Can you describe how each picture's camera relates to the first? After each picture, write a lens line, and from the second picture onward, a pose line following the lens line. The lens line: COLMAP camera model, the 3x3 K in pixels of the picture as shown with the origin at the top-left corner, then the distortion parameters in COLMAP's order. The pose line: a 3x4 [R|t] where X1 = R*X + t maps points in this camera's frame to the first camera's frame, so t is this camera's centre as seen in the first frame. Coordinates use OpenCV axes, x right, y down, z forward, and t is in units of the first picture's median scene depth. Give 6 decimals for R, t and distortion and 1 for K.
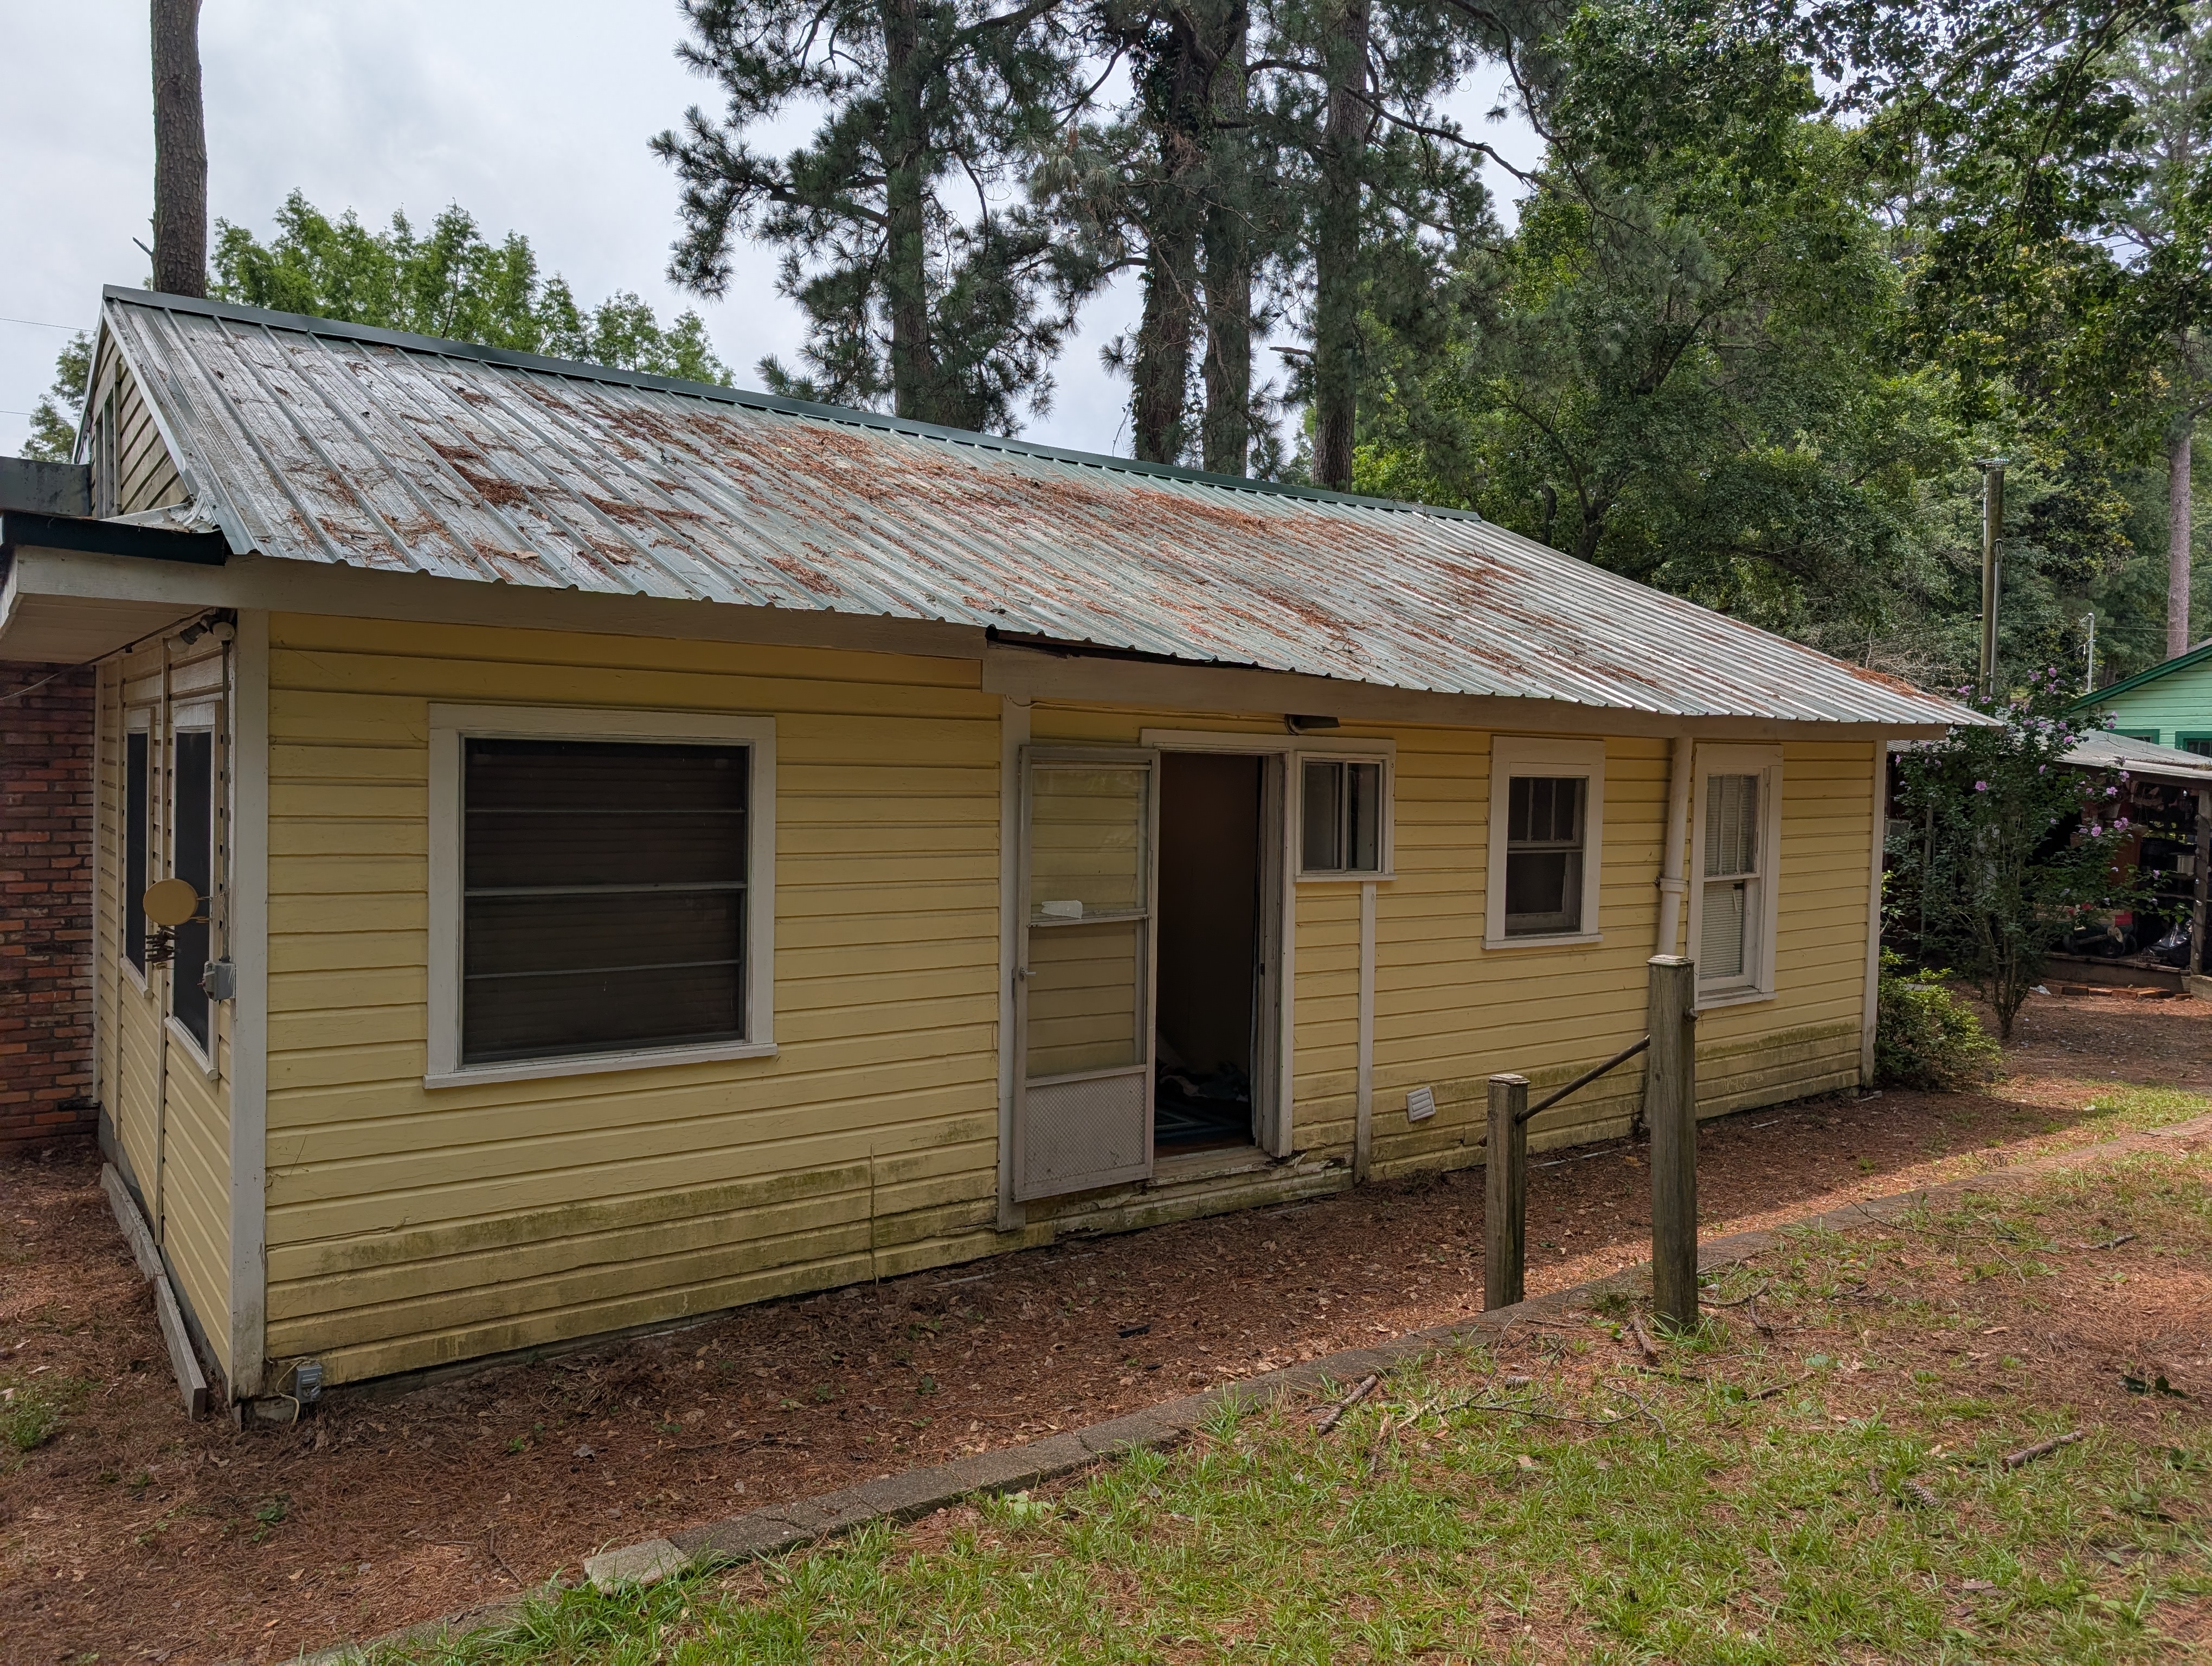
lens RADIAL K [[1585.4, 0, 1115.5], [0, 1585.4, 829.2], [0, 0, 1]] dist [0.003160, 0.000251]
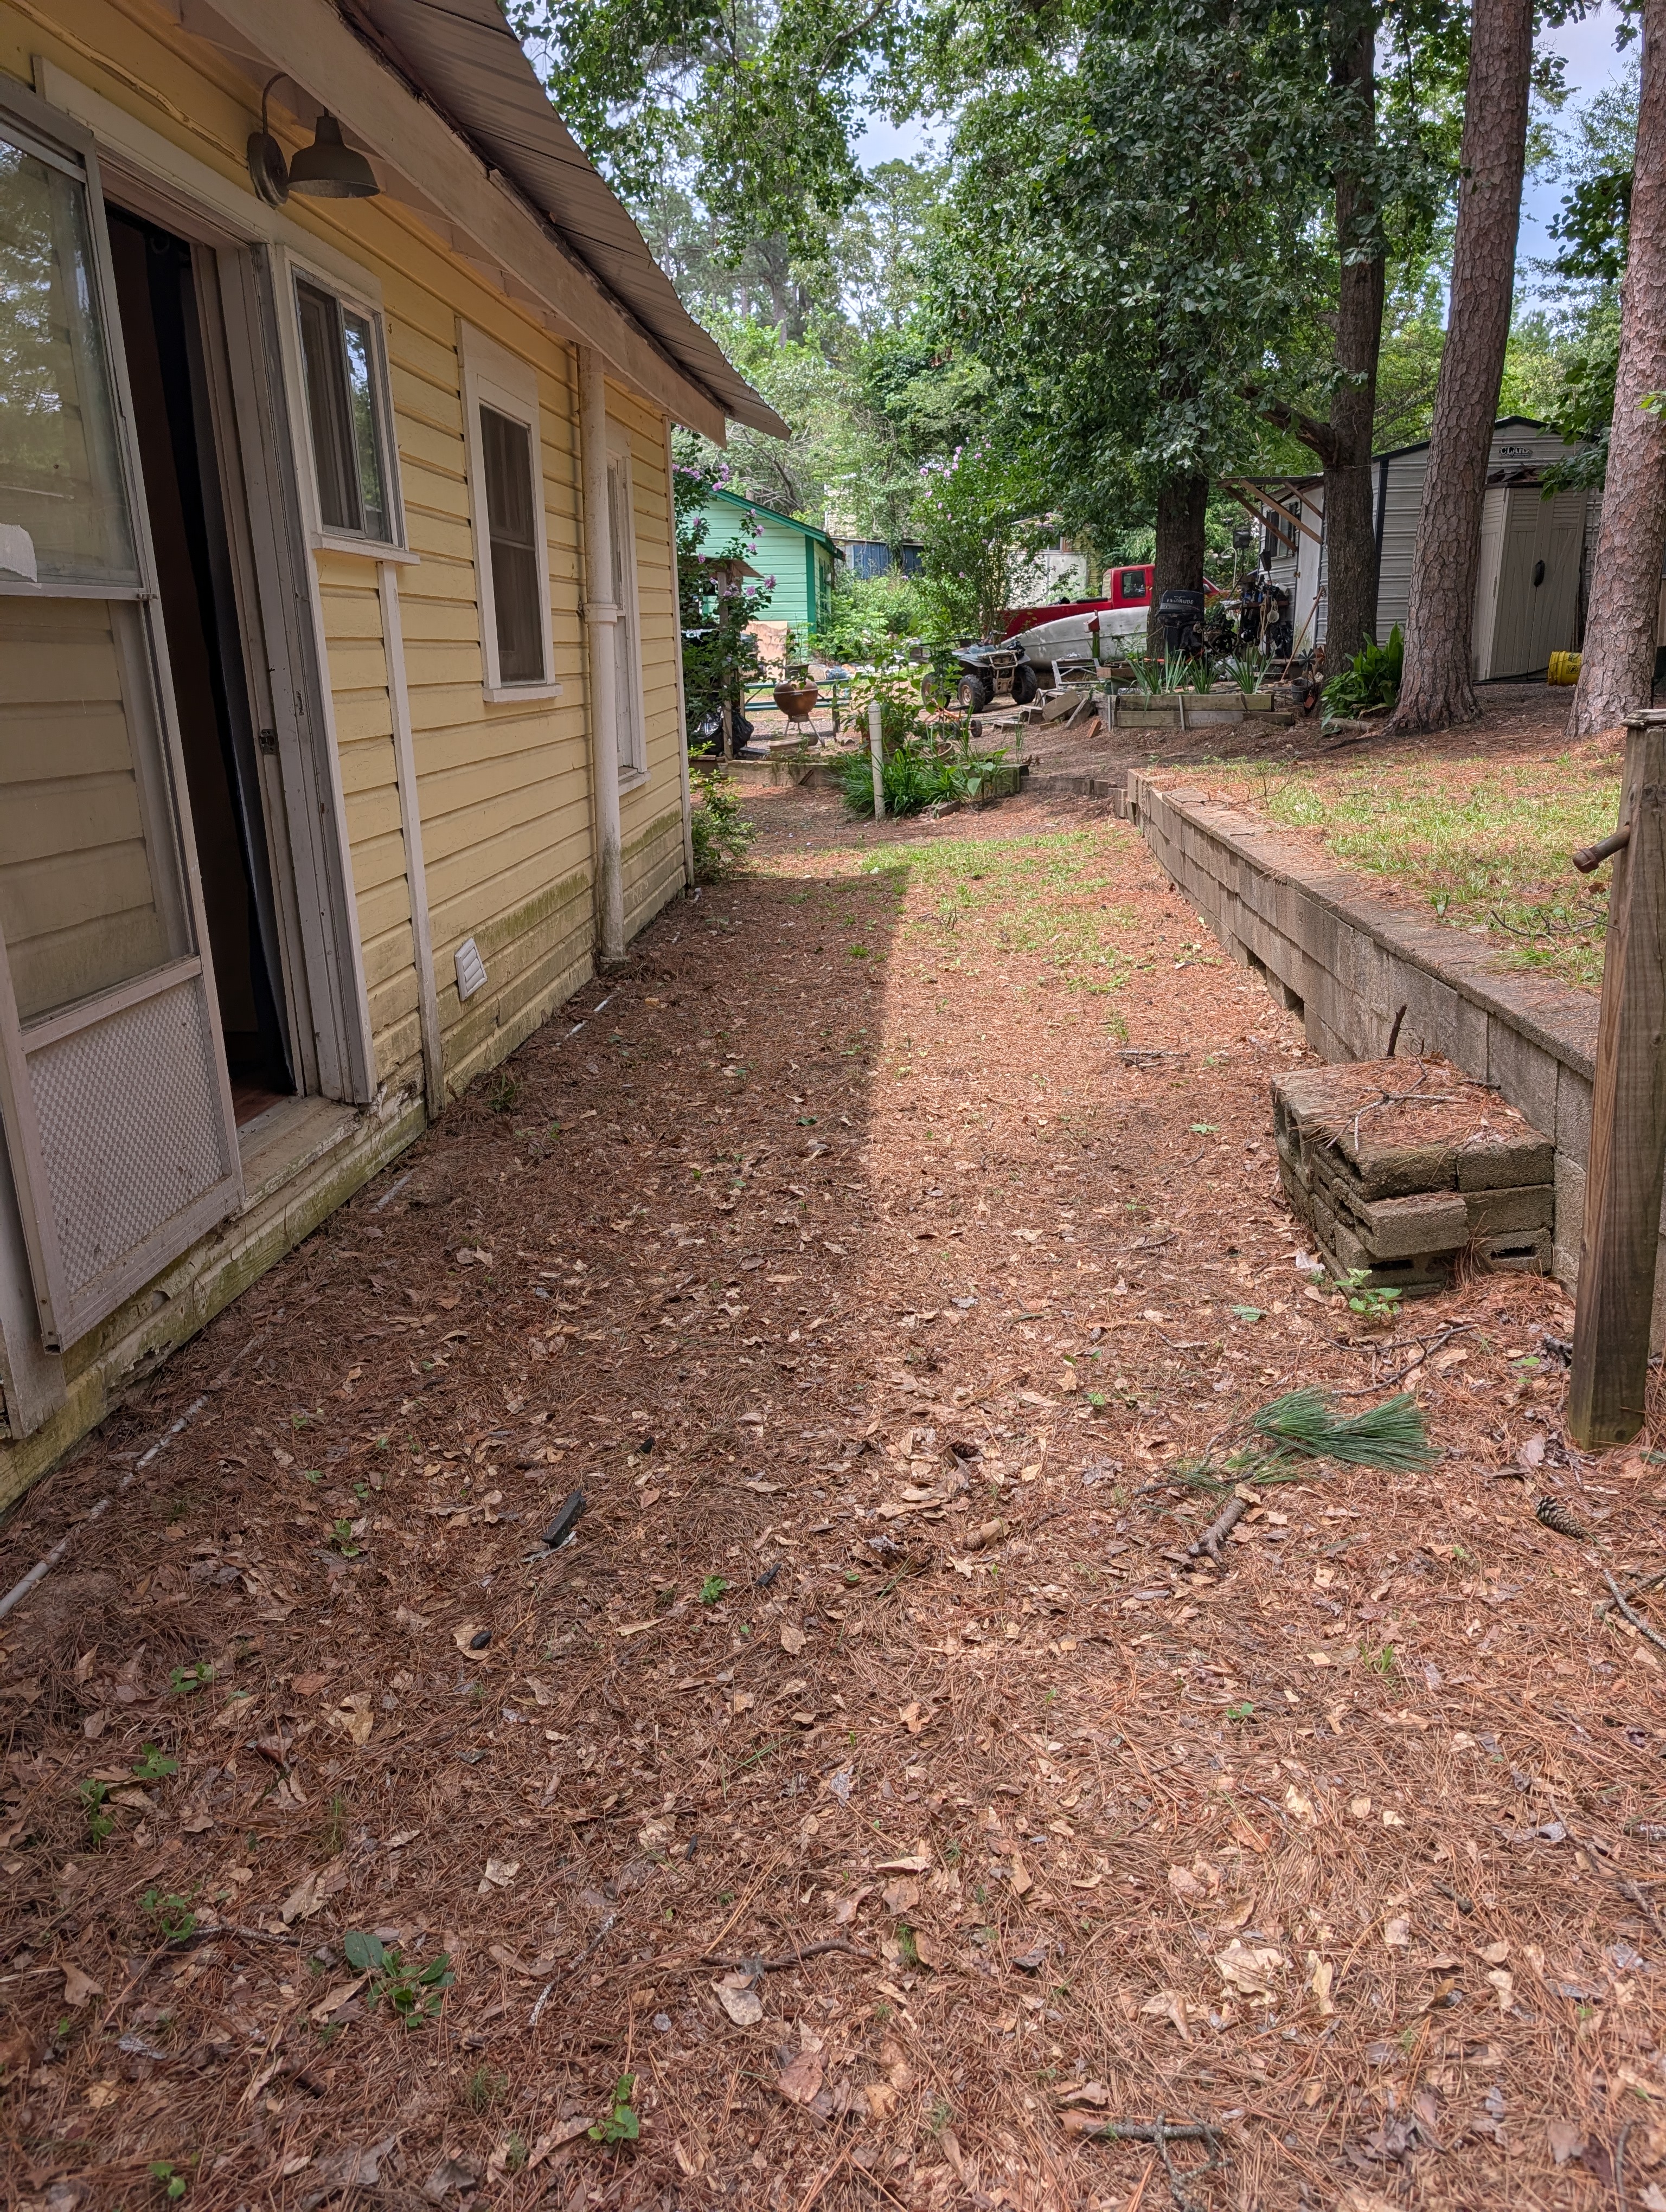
lens RADIAL K [[1585.4, 0, 836.9], [0, 1585.4, 1109.2], [0, 0, 1]] dist [0.003160, 0.000251]
pose [[0.640581, -0.252250, 0.725277, -0.172341], [0.073558, 0.960319, 0.269030, 0.075298], [-0.764360, -0.118985, 0.633717, 0.521379]]
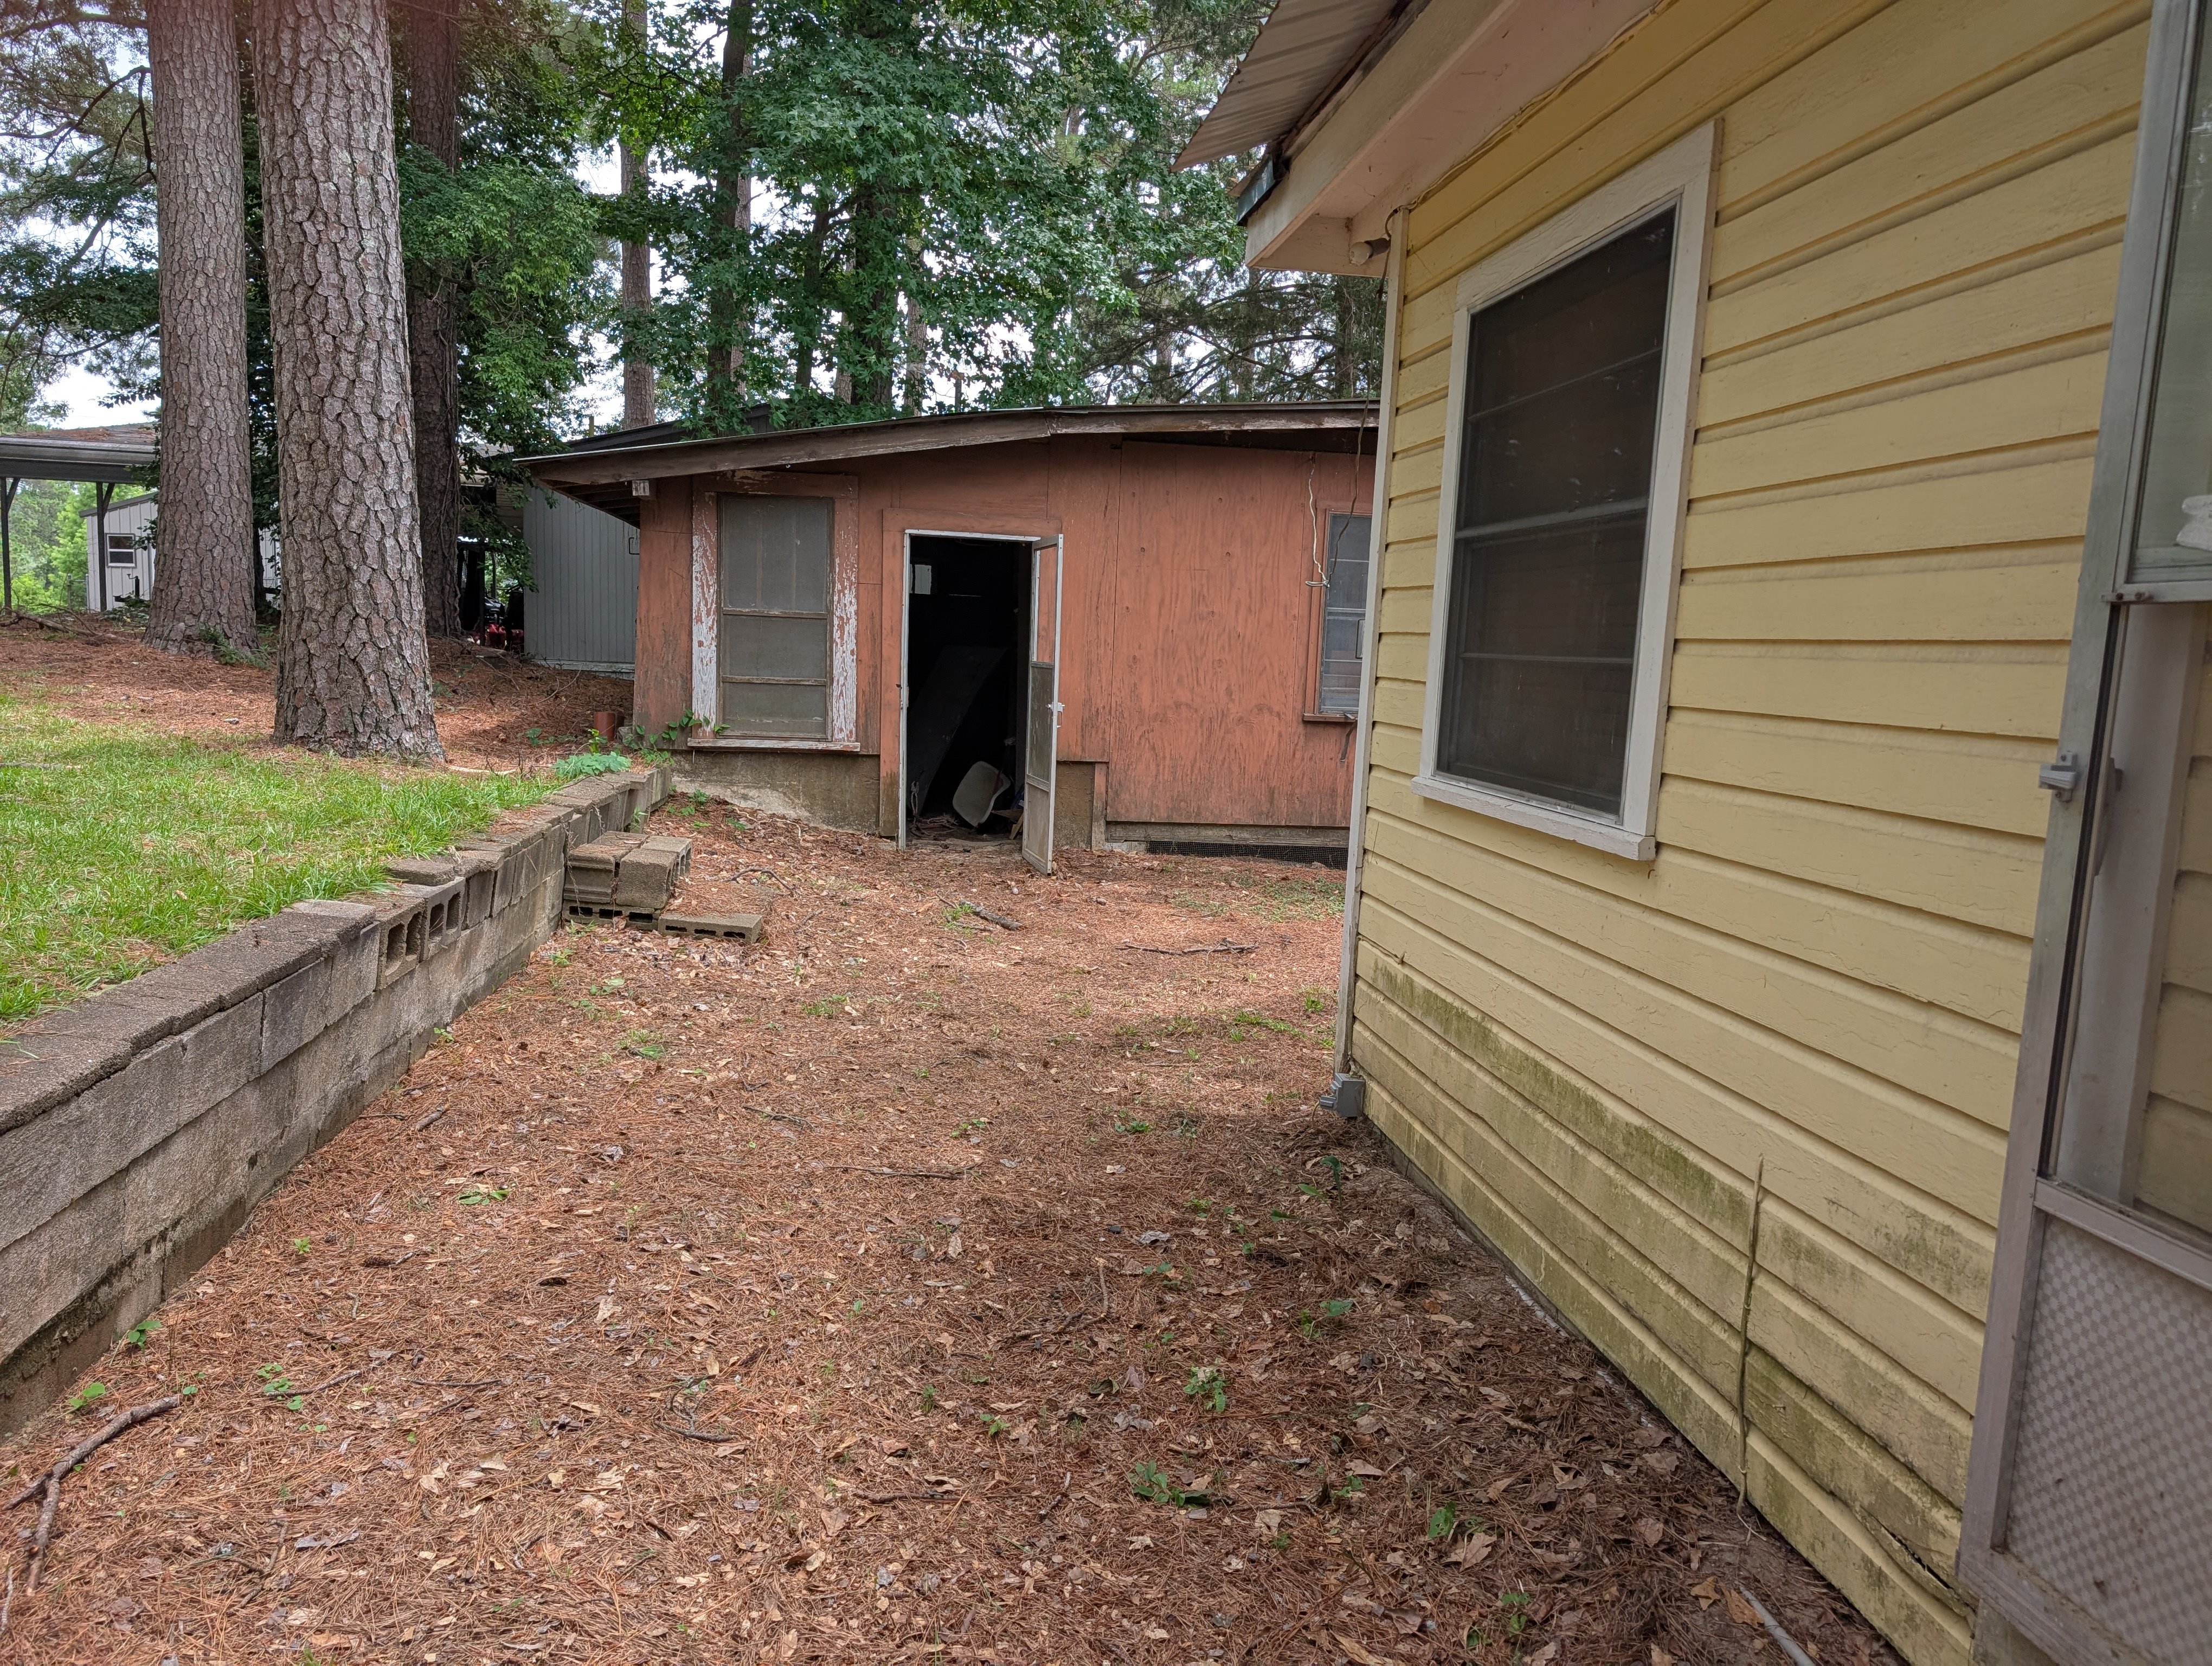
lens RADIAL K [[1585.4, 0, 1104.3], [0, 1585.4, 833.0], [0, 0, 1]] dist [0.003160, 0.000251]
pose [[-0.485922, 0.063265, -0.871709, 0.208464], [-0.082985, 0.989531, 0.118075, 0.068334], [0.870053, 0.129714, -0.475585, 0.816889]]
